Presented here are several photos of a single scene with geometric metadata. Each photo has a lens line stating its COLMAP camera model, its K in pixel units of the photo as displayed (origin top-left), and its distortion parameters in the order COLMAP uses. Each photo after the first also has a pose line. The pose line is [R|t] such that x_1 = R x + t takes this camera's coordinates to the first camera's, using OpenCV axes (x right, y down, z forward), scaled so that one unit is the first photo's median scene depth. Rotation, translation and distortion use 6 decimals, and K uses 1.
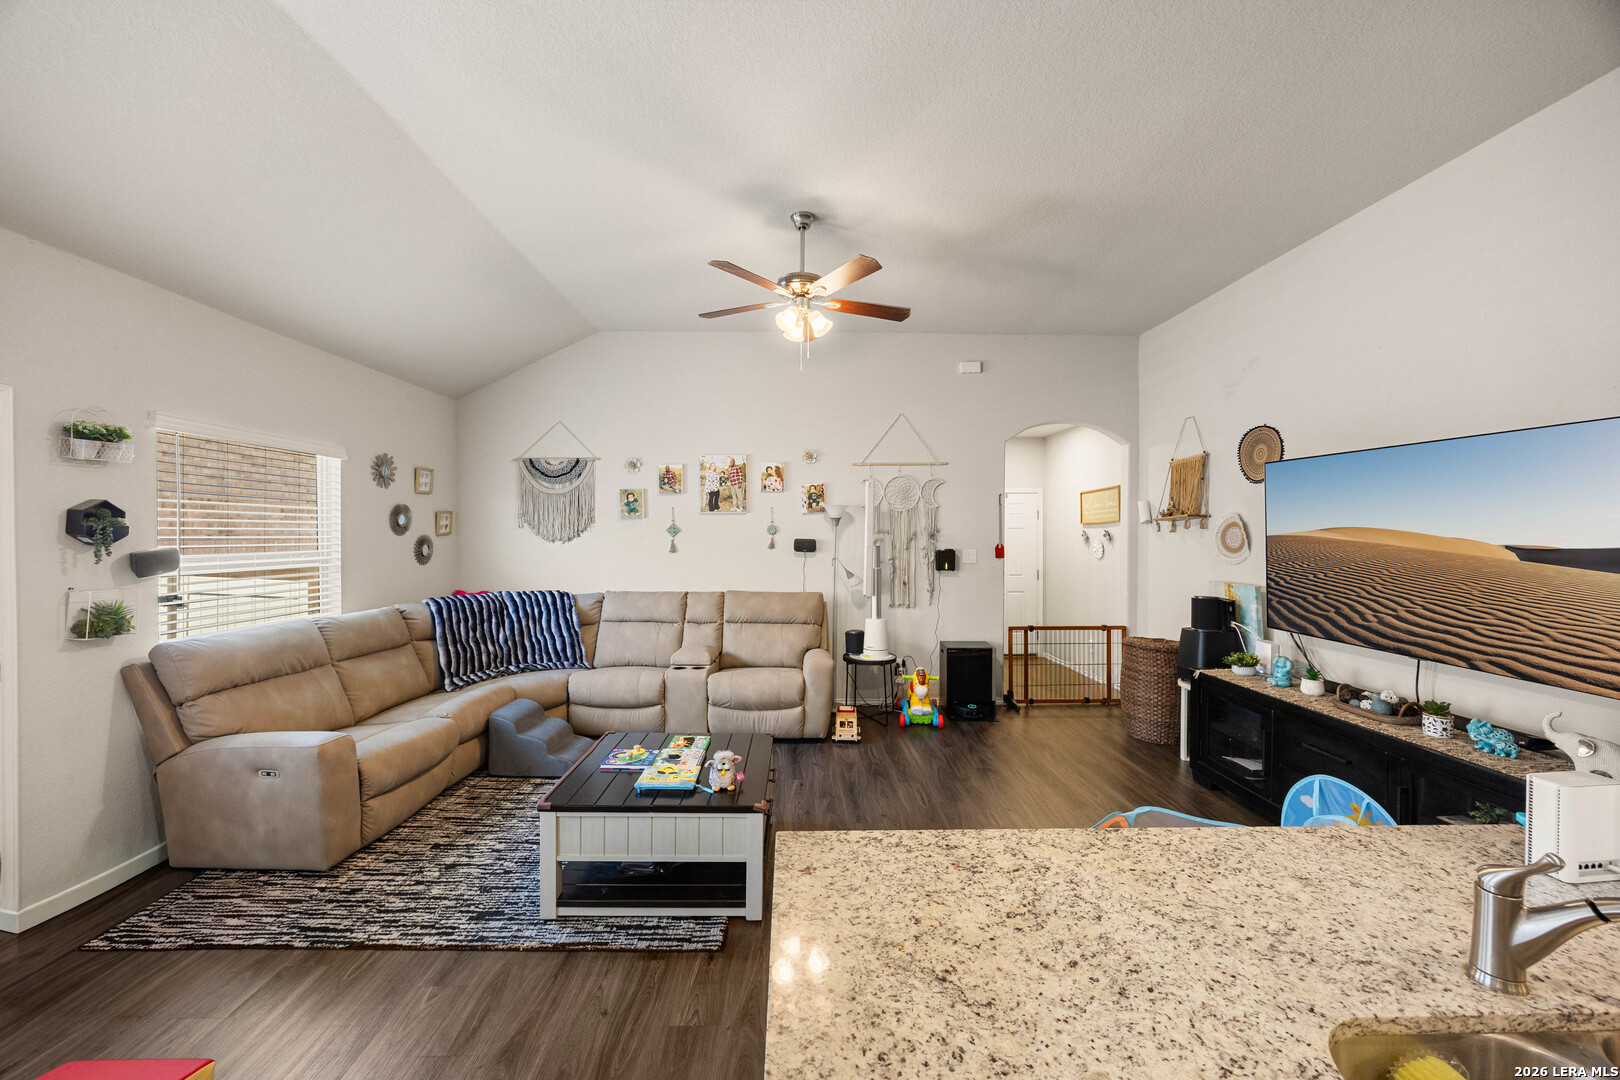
lens RADIAL K [[623.8, 0, 809.3], [0, 623.8, 537.6], [0, 0, 1]] dist [-0.002928, -0.000062]
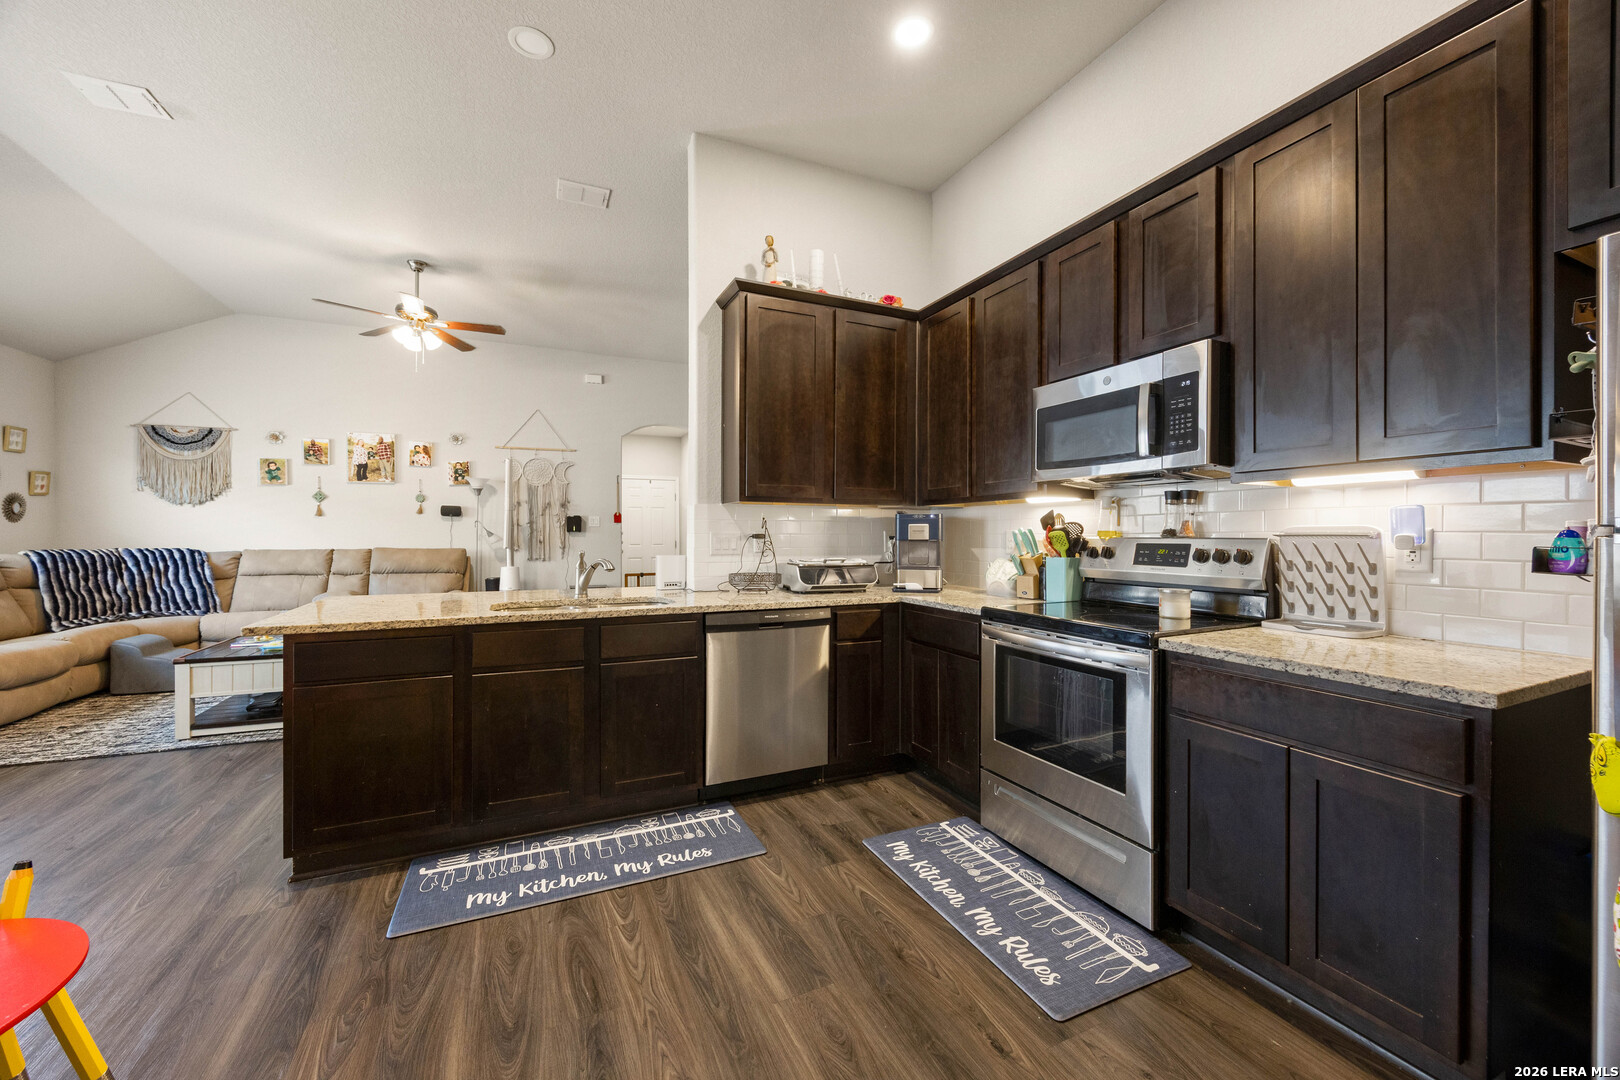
lens RADIAL K [[623.8, 0, 811.4], [0, 623.8, 537.6], [0, 0, 1]] dist [-0.002928, -0.000062]
pose [[0.917331, -0.003178, 0.398112, 0.185750], [0.004664, 0.999985, -0.002764, 0.085515], [-0.398097, 0.004392, 0.917333, -0.486821]]
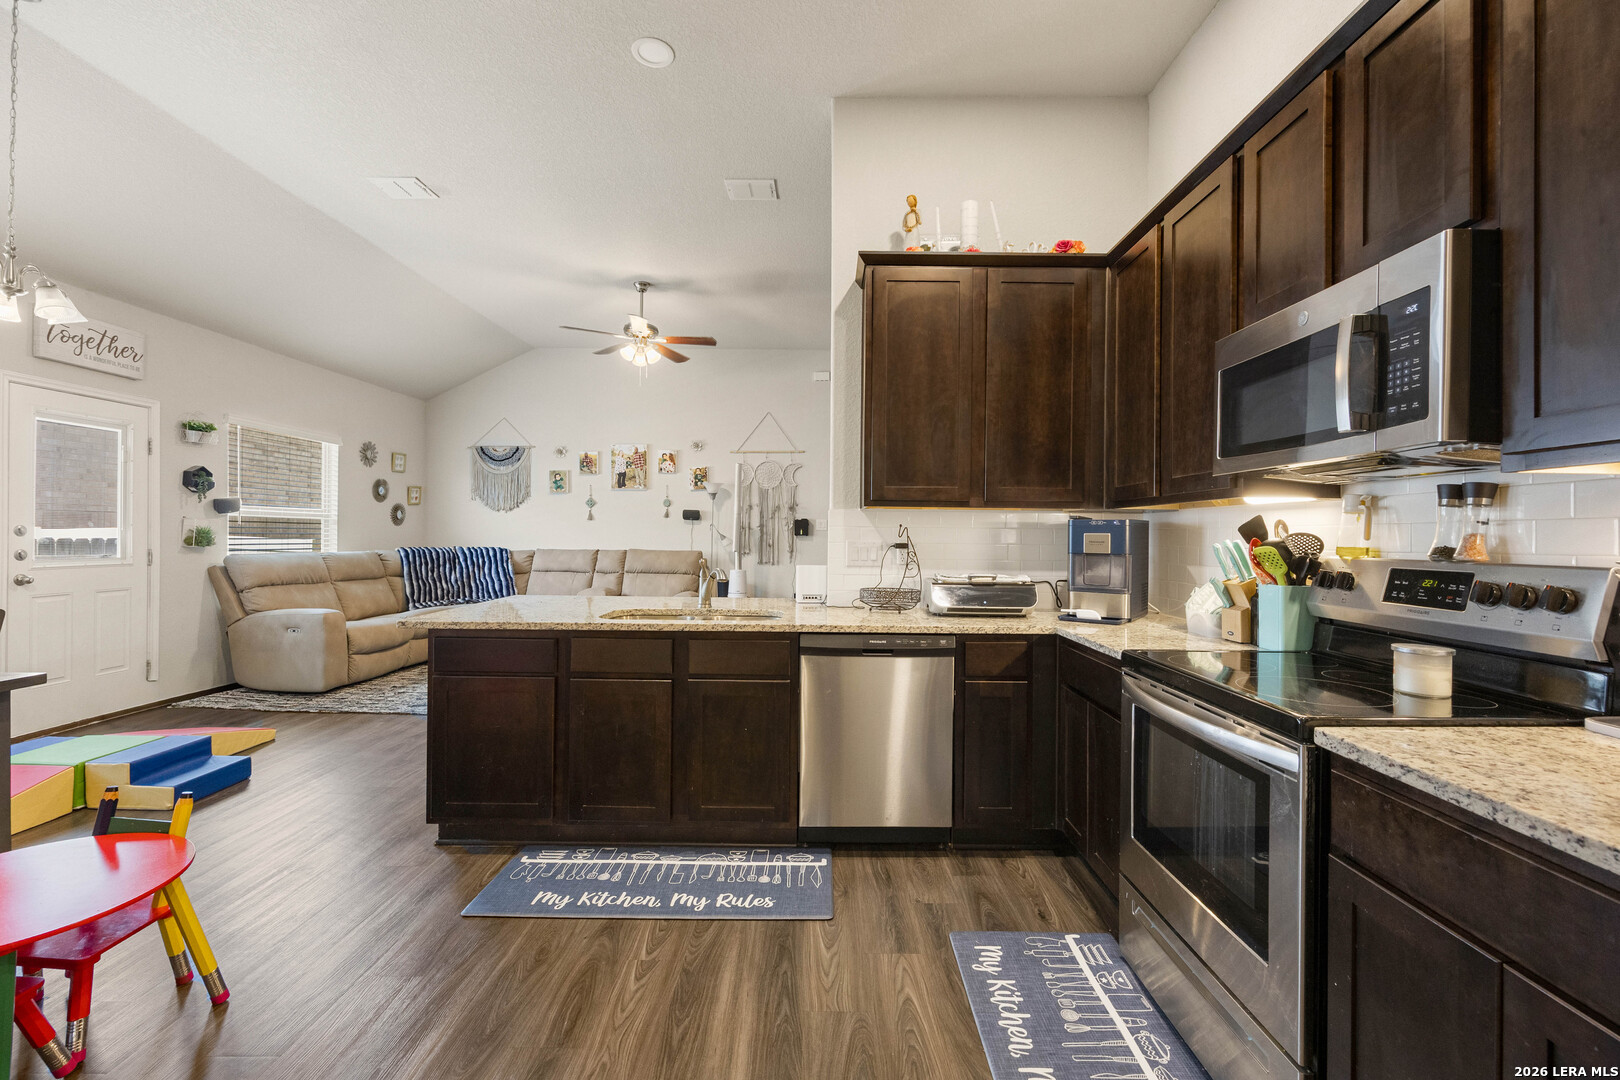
lens RADIAL K [[686.5, 0, 825.4], [0, 686.5, 534.5], [0, 0, 1]] dist [-0.006847, 0.001069]
pose [[0.999704, 0.006832, -0.023363, 0.361409], [-0.007063, 0.999926, -0.009858, 0.077340], [0.023294, 0.010020, 0.999678, -0.485053]]
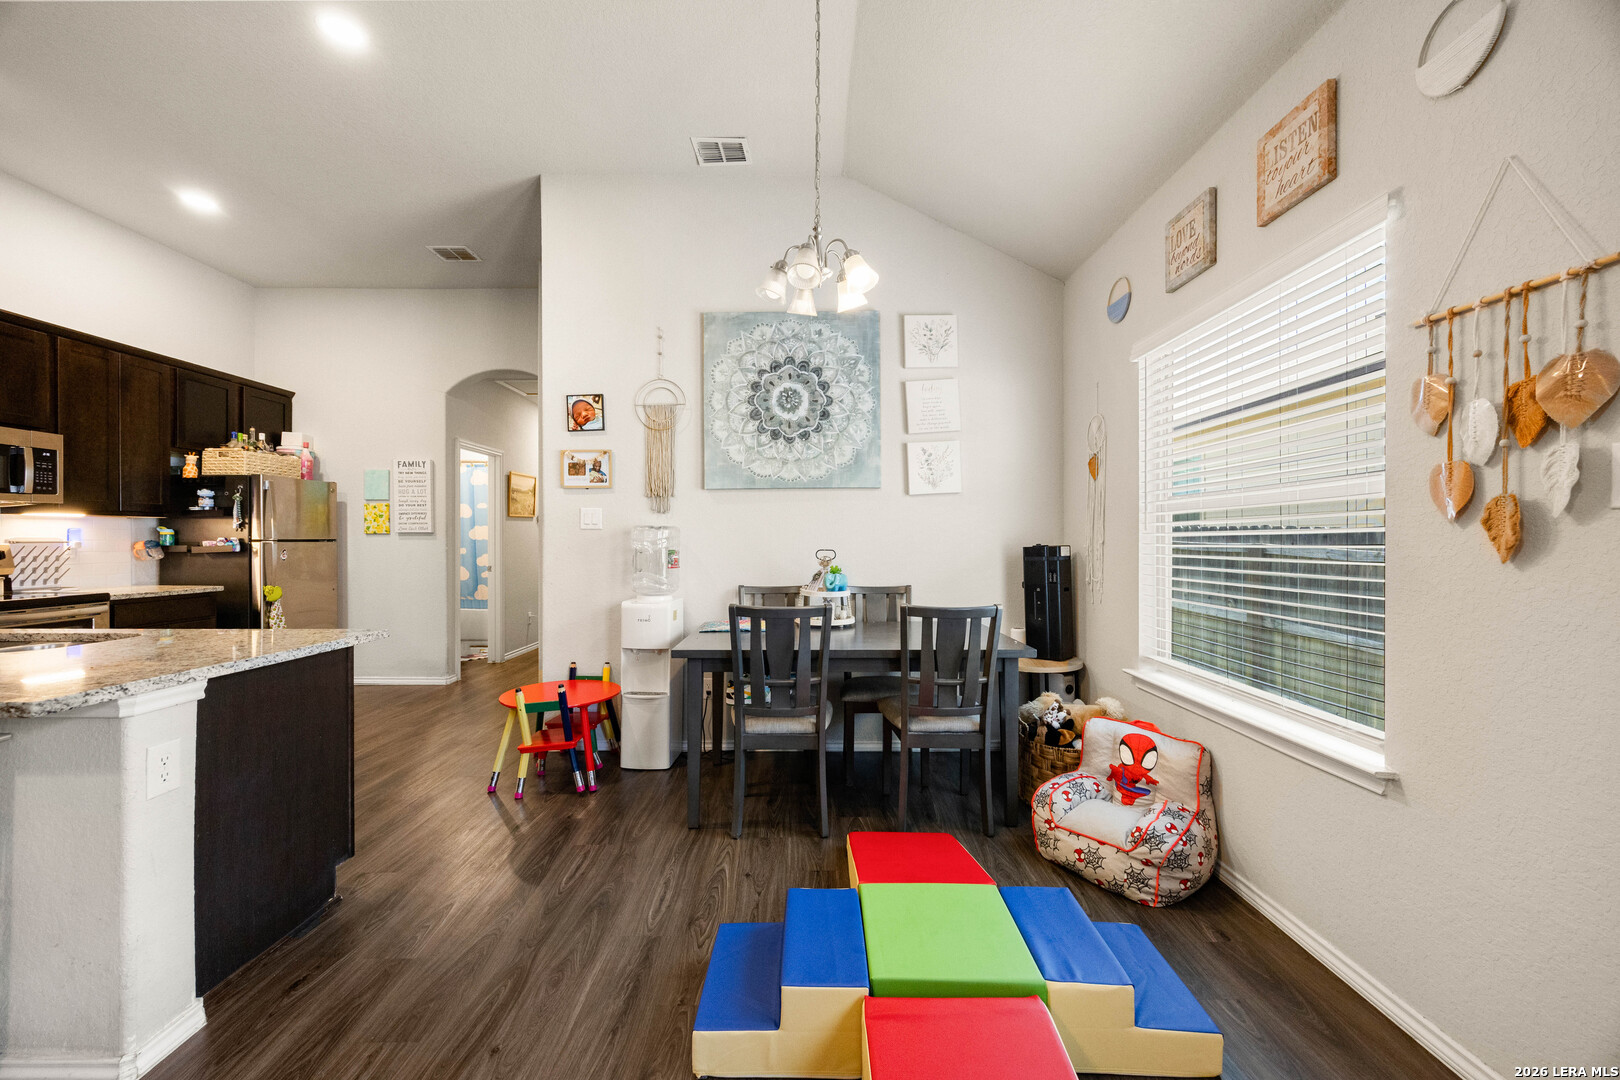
lens RADIAL K [[623.8, 0, 809.1], [0, 623.8, 539.6], [0, 0, 1]] dist [-0.002928, -0.000062]
pose [[-0.999767, -0.002661, 0.021430, -0.343841], [-0.002428, 0.999938, 0.010874, 0.069930], [-0.021458, 0.010820, -0.999711, 0.552086]]
